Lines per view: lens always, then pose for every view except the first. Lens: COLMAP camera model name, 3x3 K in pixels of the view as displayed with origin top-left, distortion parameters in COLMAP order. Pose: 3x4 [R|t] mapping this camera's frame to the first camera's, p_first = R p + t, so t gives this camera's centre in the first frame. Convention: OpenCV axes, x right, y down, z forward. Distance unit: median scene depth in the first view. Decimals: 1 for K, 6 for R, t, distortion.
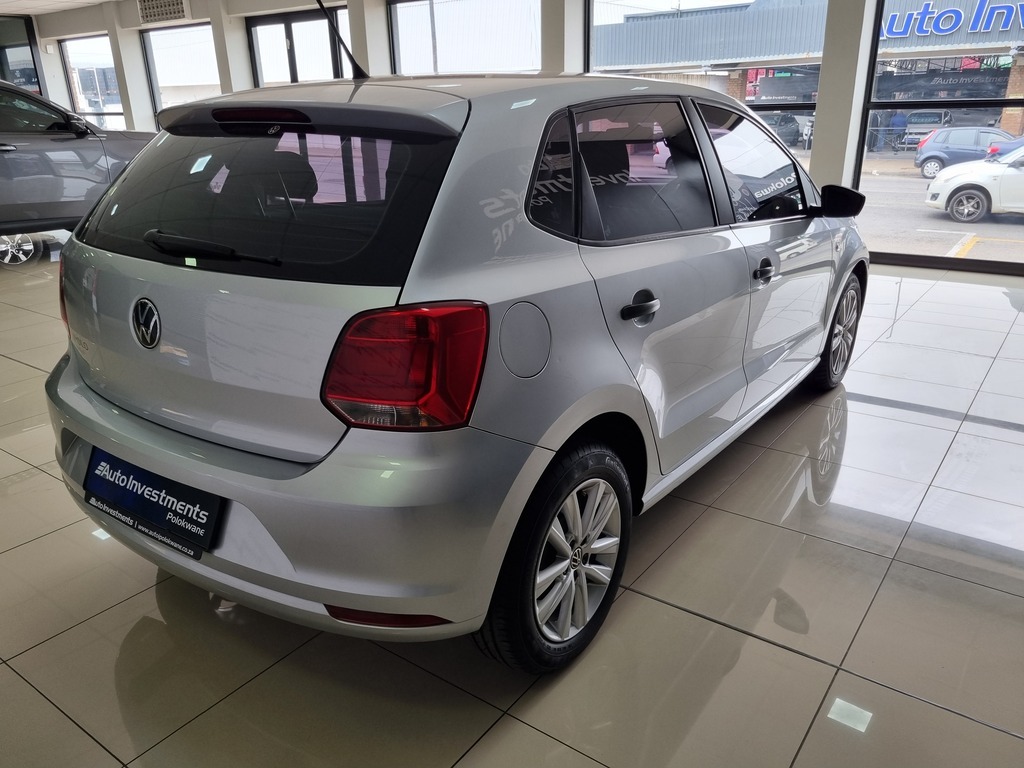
lens RADIAL K [[771.2, 0, 512.0], [0, 771.2, 384.0], [0, 0, 1]] dist [0.064549, -0.050601]
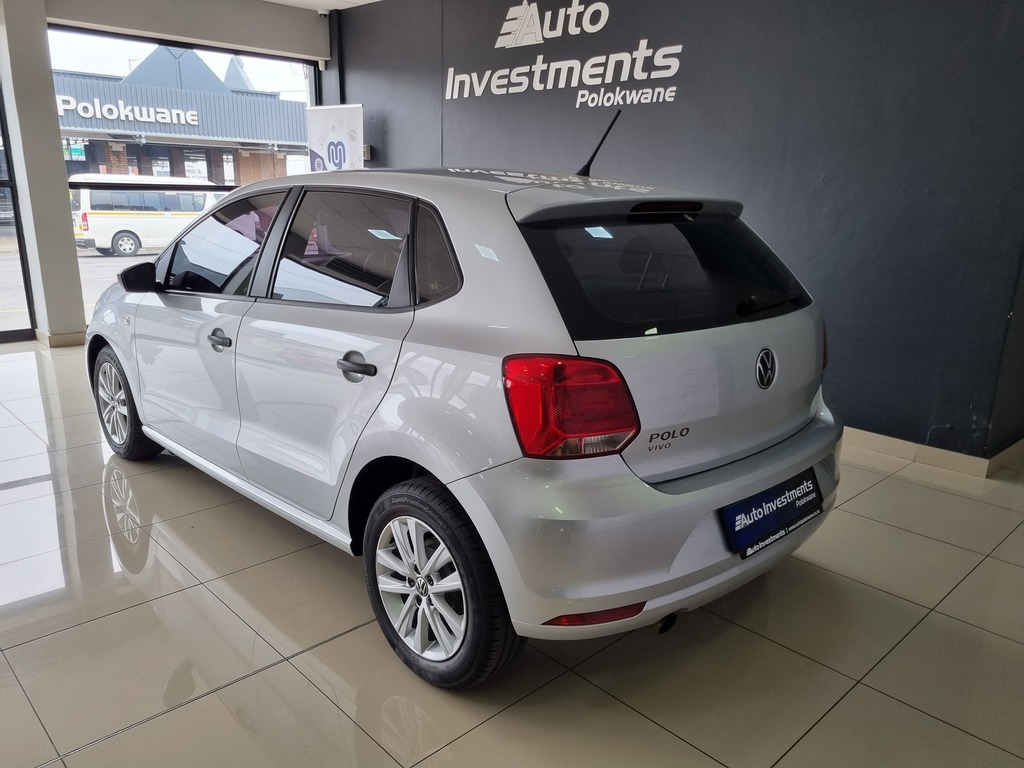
lens RADIAL K [[771.2, 0, 512.0], [0, 771.2, 384.0], [0, 0, 1]] dist [0.064549, -0.050601]
pose [[0.171579, -0.228375, 0.958335, -1.616073], [0.311200, 0.935517, 0.167221, -0.362951], [-0.934727, 0.269542, 0.231585, 1.017263]]
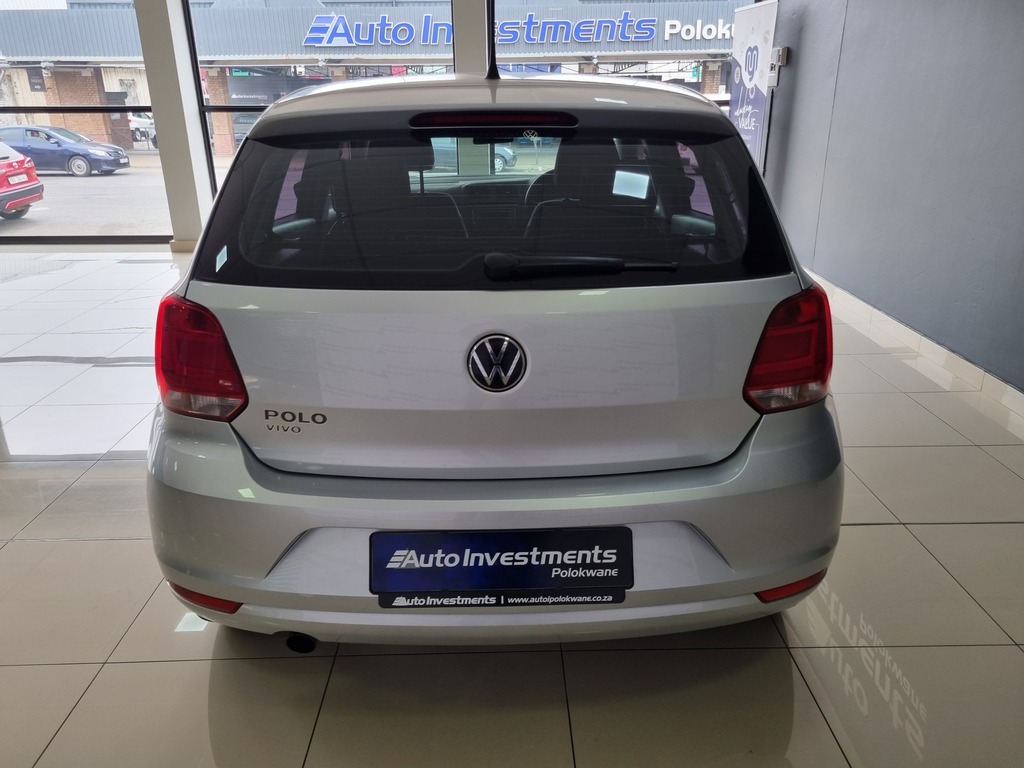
lens RADIAL K [[769.5, 0, 494.9], [0, 769.5, 370.4], [0, 0, 1]] dist [0.059970, -0.041753]
pose [[0.797704, -0.194234, 0.570912, -0.883085], [0.201333, 0.978169, 0.051479, -0.105093], [-0.568448, 0.073879, 0.819395, 0.285643]]
